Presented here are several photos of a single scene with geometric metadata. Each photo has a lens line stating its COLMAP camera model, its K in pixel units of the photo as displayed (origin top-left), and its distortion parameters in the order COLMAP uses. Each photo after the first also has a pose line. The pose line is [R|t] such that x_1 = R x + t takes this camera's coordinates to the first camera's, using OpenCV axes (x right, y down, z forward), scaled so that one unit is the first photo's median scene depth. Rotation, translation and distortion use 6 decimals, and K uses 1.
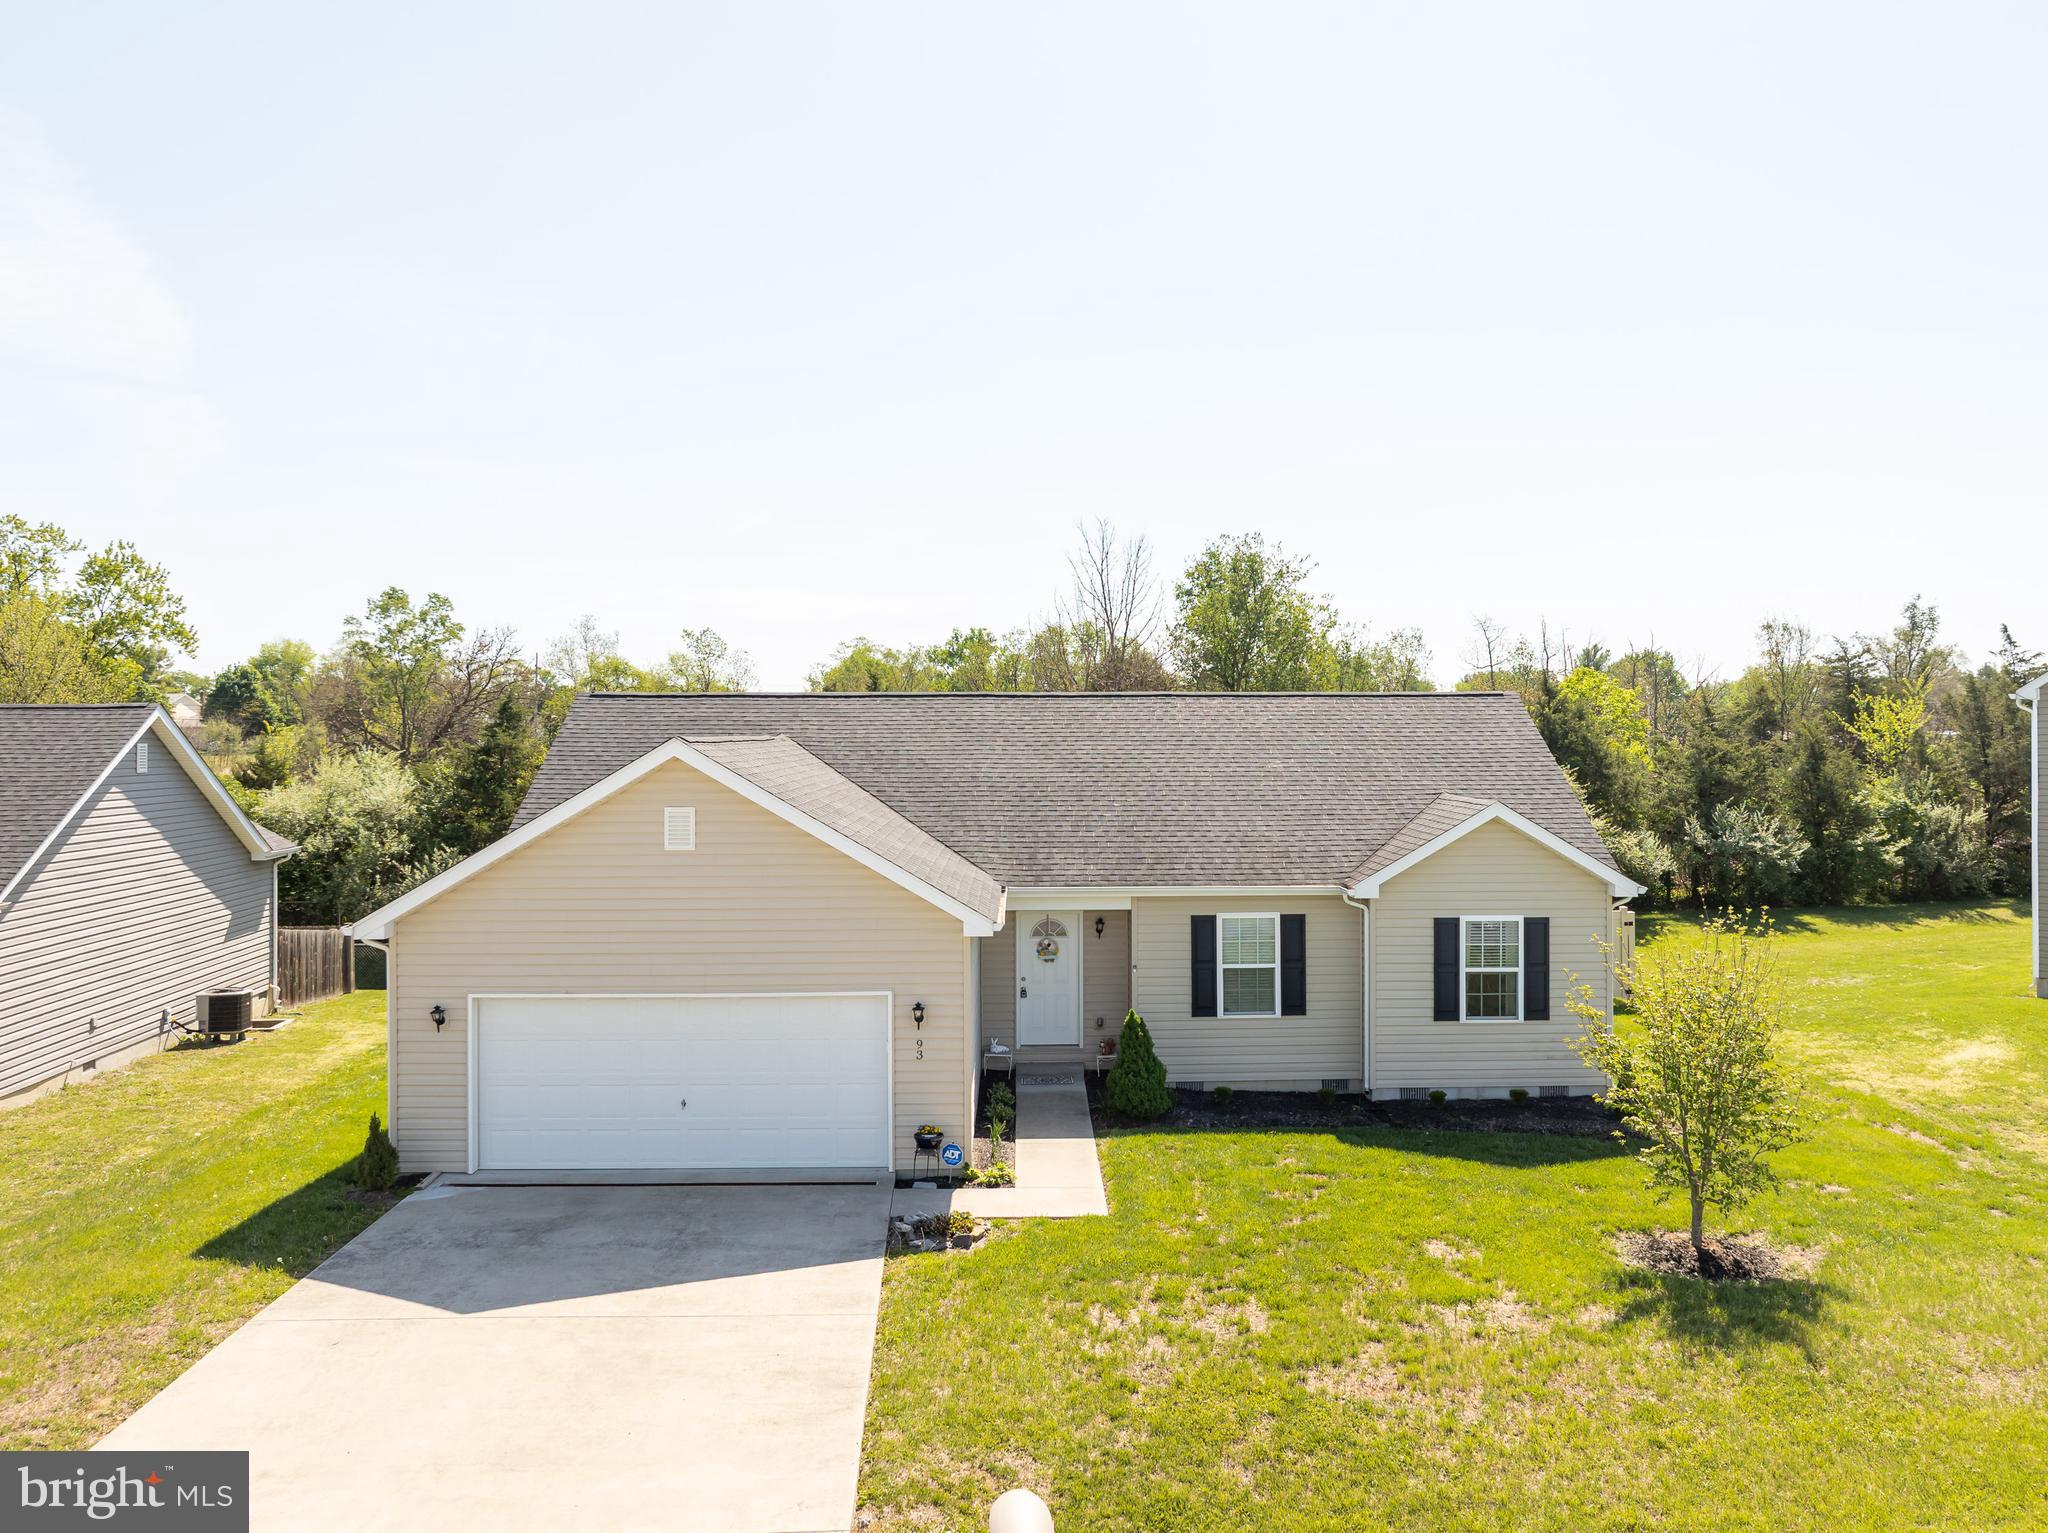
lens RADIAL K [[1578.1, 0, 1102.4], [0, 1578.1, 682.0], [0, 0, 1]] dist [-0.045582, 0.010643]
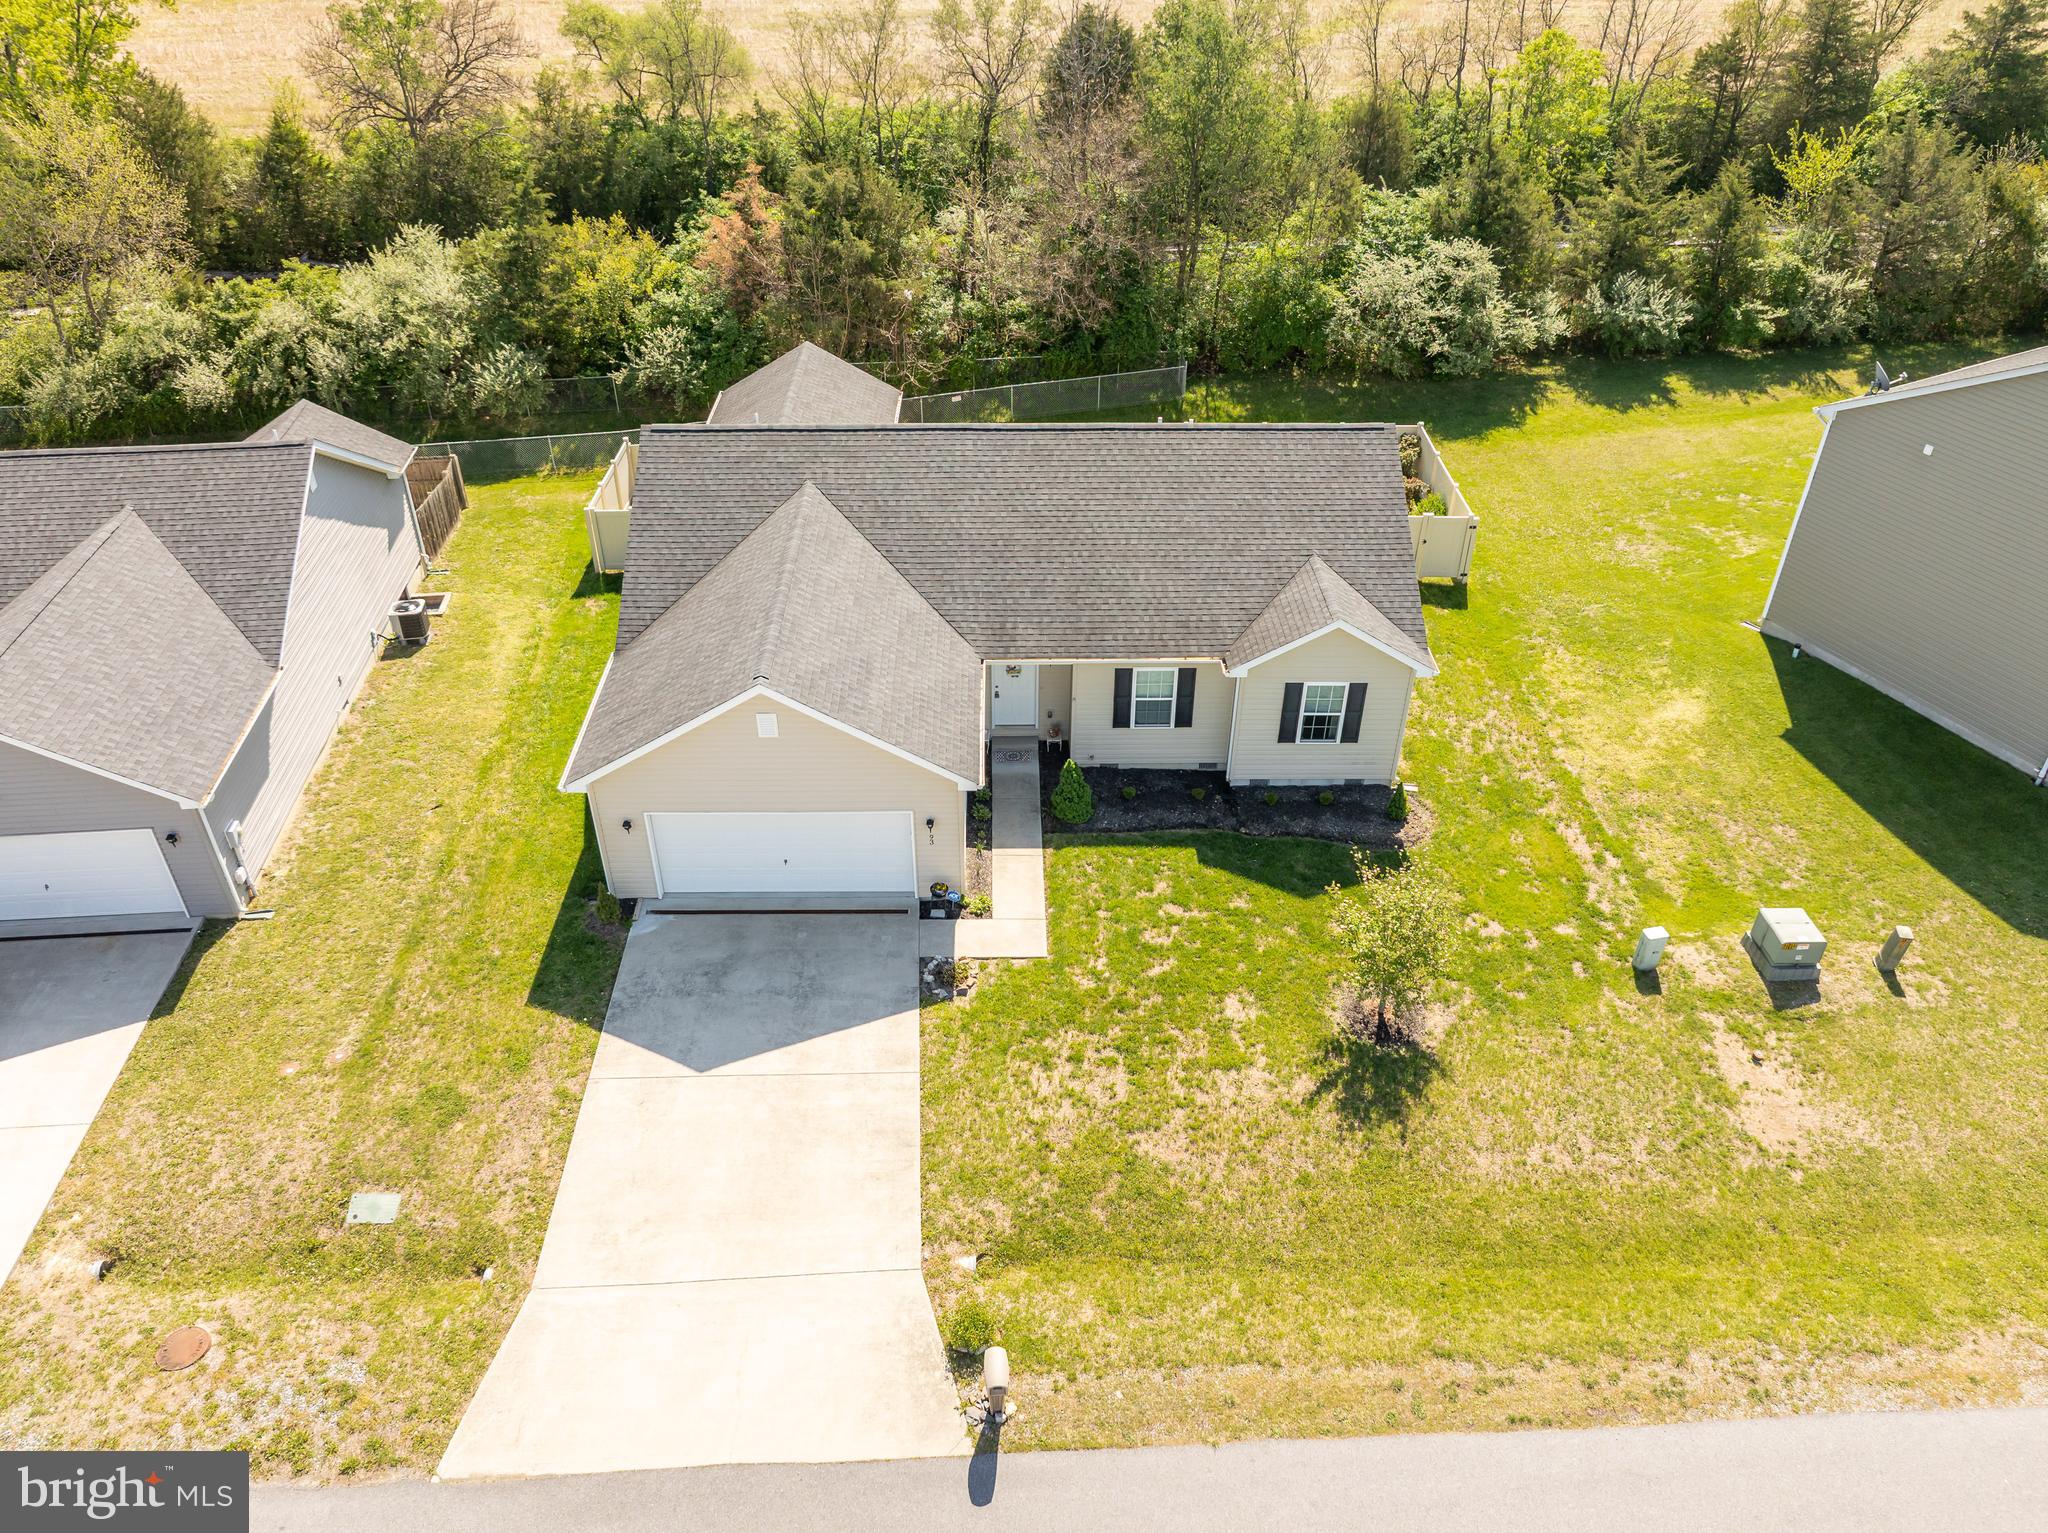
lens RADIAL K [[1479.4, 0, 1037.2], [0, 1479.4, 786.0], [0, 0, 1]] dist [-0.038046, 0.003519]
pose [[0.999575, 0.024206, -0.016248, 0.013404], [-0.009059, 0.787620, 0.616094, -0.726333], [0.027710, -0.615685, 0.787505, -0.136387]]
